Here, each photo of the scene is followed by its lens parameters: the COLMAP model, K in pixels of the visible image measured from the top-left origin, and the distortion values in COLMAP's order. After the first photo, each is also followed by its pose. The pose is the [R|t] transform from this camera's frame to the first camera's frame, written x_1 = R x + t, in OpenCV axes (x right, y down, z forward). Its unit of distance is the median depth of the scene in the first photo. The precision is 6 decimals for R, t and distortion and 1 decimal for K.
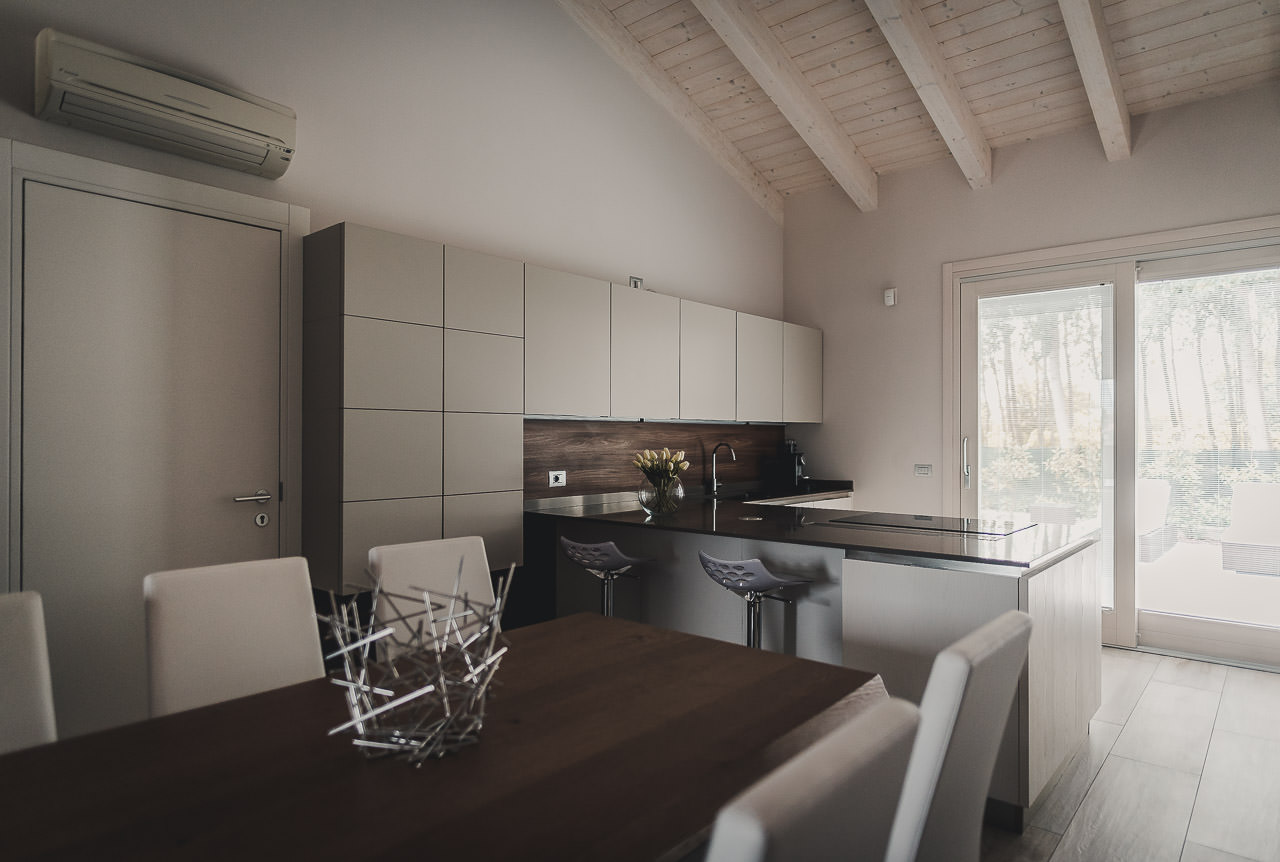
lens RADIAL K [[749.4, 0, 640.0], [0, 749.4, 431.0], [0, 0, 1]] dist [-0.000556, 0.000747]
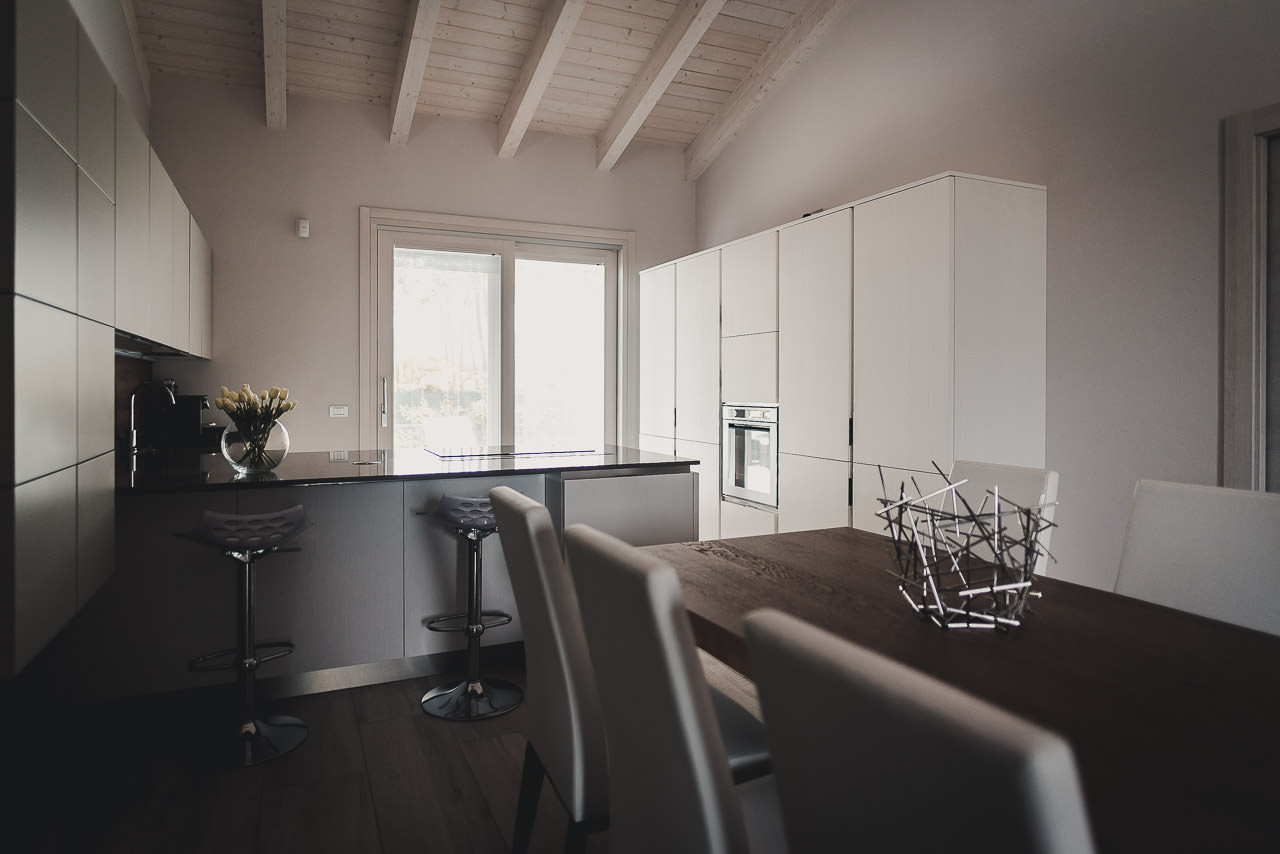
lens RADIAL K [[750.6, 0, 638.1], [0, 750.6, 388.5], [0, 0, 1]] dist [0.000230, -0.000193]
pose [[0.416889, -0.003460, 0.908951, -0.403825], [-0.007419, 0.999946, 0.007209, 0.014808], [-0.908927, -0.009749, 0.416841, 0.256505]]
